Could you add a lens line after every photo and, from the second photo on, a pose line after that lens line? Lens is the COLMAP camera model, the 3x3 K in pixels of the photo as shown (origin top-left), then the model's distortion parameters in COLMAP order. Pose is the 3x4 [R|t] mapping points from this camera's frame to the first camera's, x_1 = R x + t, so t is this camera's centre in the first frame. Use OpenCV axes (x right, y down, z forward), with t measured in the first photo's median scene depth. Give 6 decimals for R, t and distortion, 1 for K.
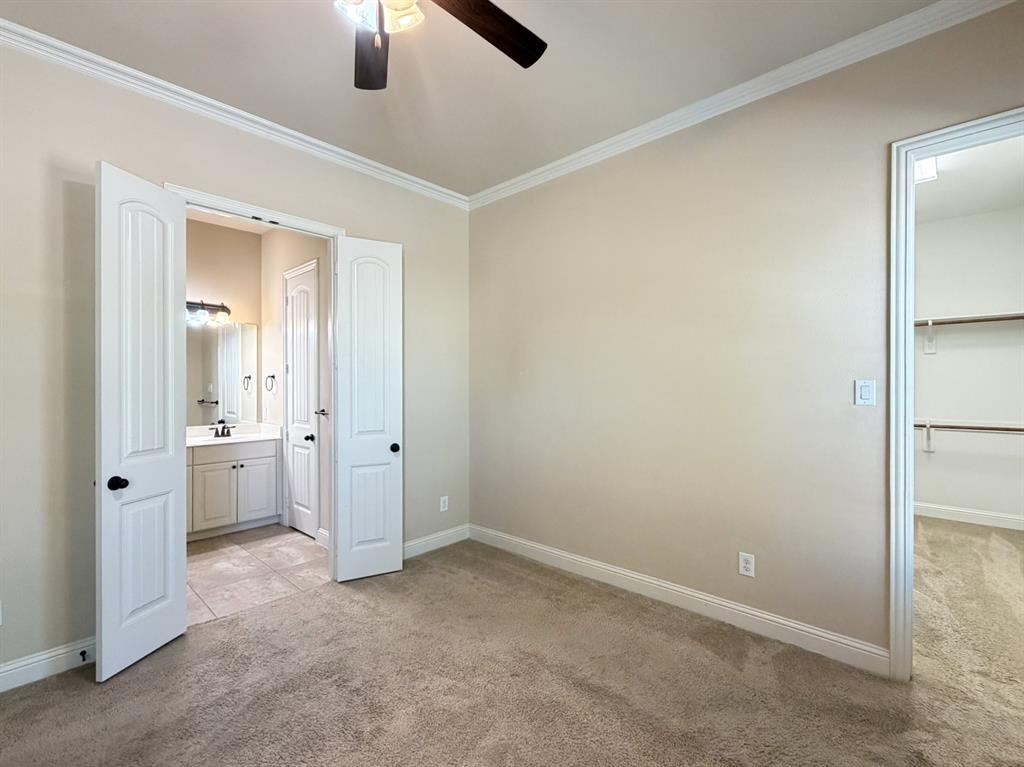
lens RADIAL K [[465.5, 0, 510.3], [0, 465.5, 383.3], [0, 0, 1]] dist [0.000899, 0.000586]
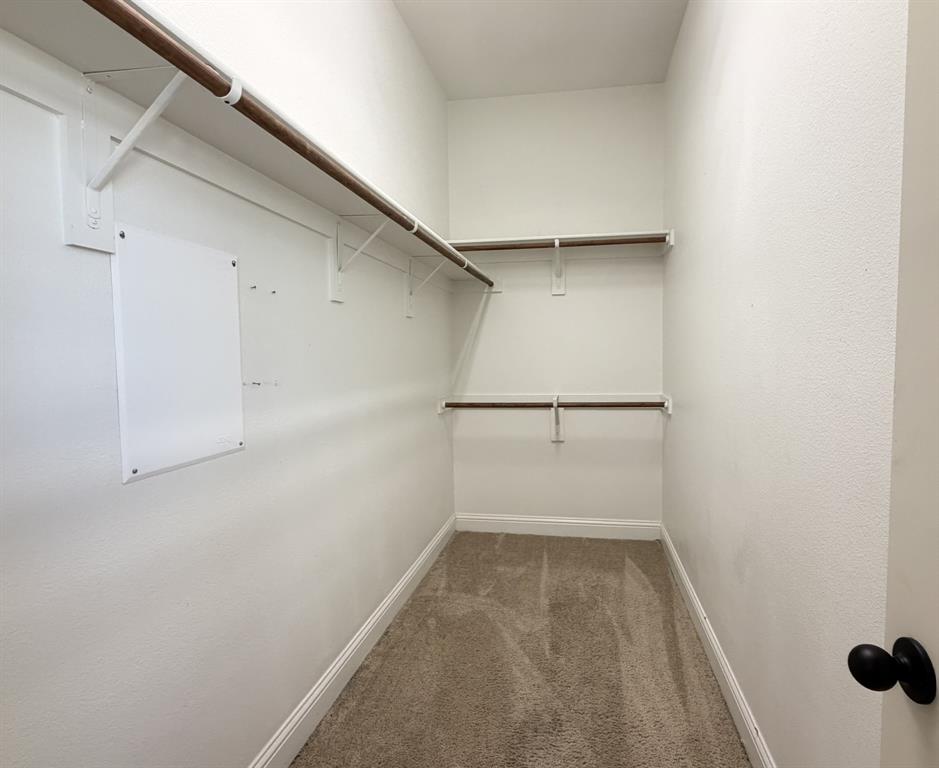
lens RADIAL K [[587.1, 0, 471.1], [0, 587.1, 388.0], [0, 0, 1]] dist [-0.000287, 0.000191]
pose [[0.846002, -0.042763, 0.531463, 0.523297], [0.012275, 0.998076, 0.060767, 0.024228], [-0.533039, -0.044885, 0.844899, 0.536368]]
